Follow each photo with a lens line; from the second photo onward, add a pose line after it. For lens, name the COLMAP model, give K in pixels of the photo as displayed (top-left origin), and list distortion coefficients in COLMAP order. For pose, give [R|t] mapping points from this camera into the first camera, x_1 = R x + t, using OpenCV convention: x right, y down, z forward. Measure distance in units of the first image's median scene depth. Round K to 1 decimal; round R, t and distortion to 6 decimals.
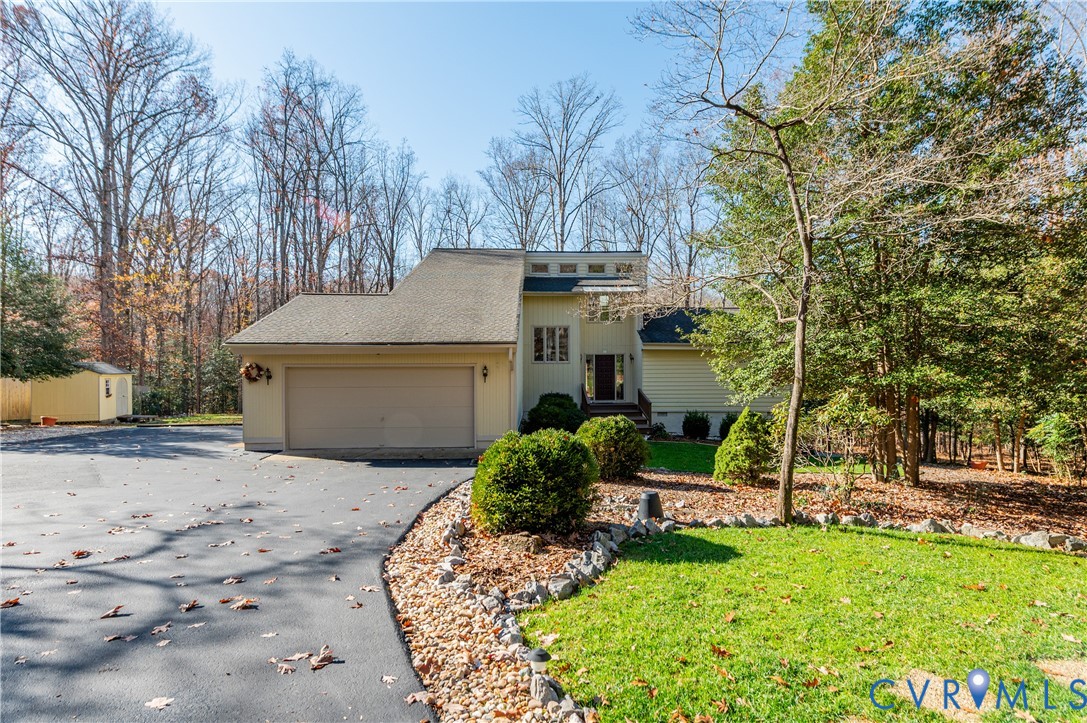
lens RADIAL K [[580.5, 0, 552.7], [0, 580.5, 367.9], [0, 0, 1]] dist [0.005161, -0.000467]
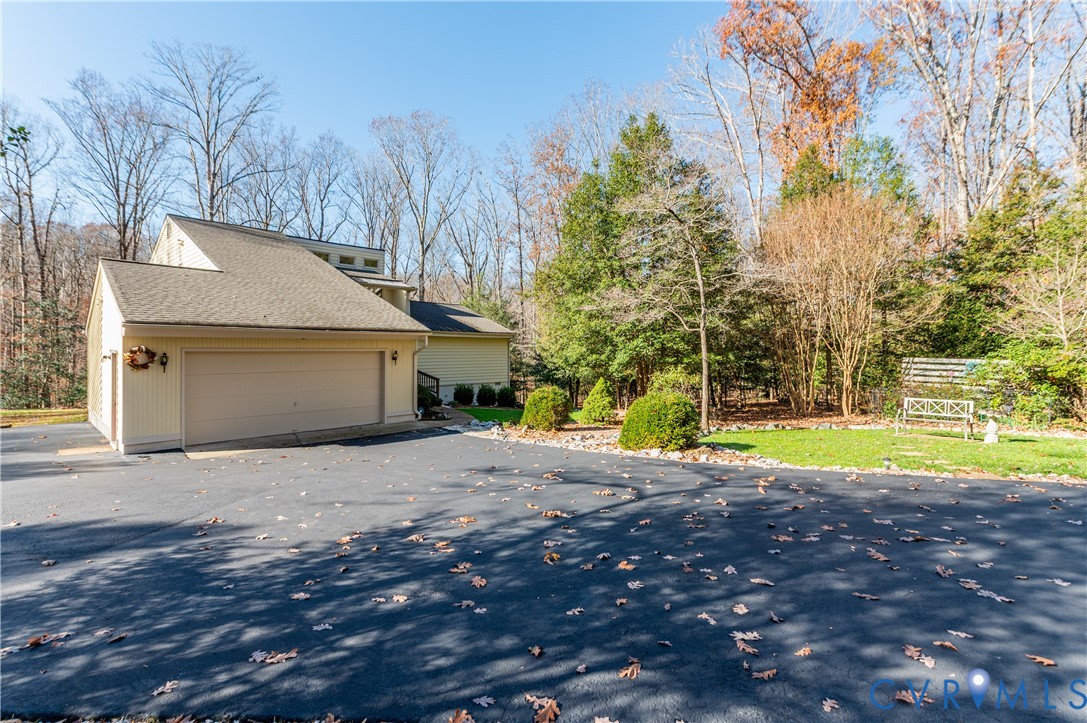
lens RADIAL K [[506.4, 0, 548.8], [0, 506.4, 352.7], [0, 0, 1]] dist [0.003692, -0.000408]
pose [[0.709376, -0.000899, 0.704829, -0.686805], [-0.006244, 0.999952, 0.007560, -0.009815], [-0.704802, -0.009764, 0.709336, 0.092517]]
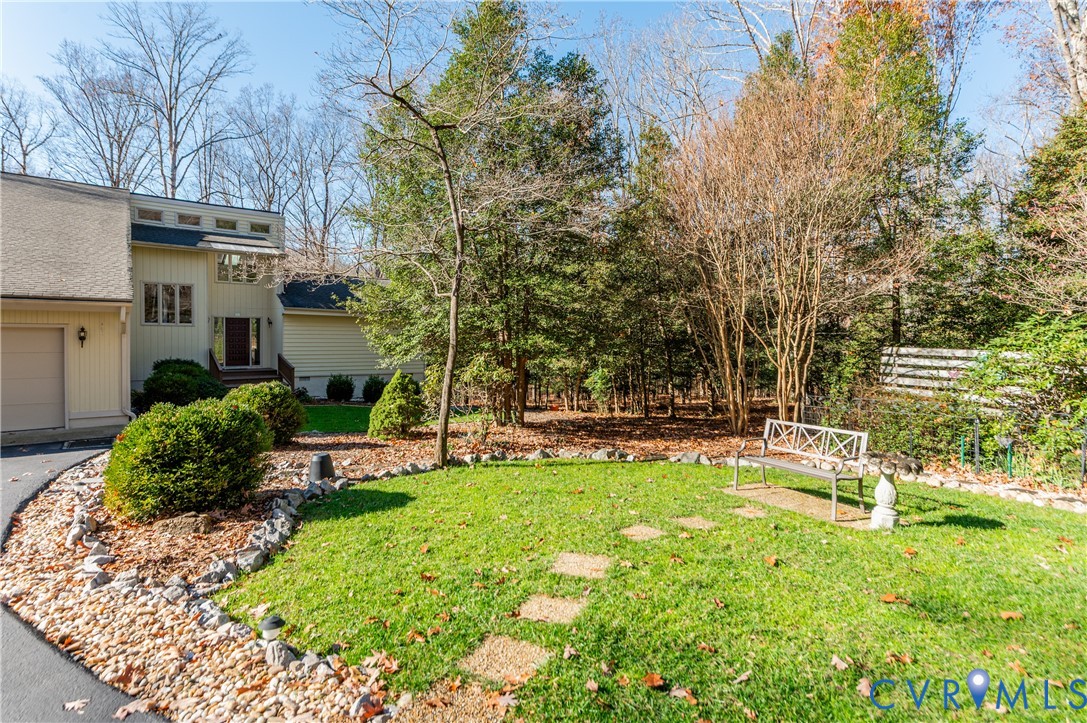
lens RADIAL K [[536.3, 0, 548.5], [0, 536.3, 351.2], [0, 0, 1]] dist [0.004637, -0.003406]
pose [[0.804283, -0.003779, 0.594234, -0.043031], [-0.015709, 0.999495, 0.027619, -0.001297], [-0.594038, -0.031548, 0.803818, -0.002139]]
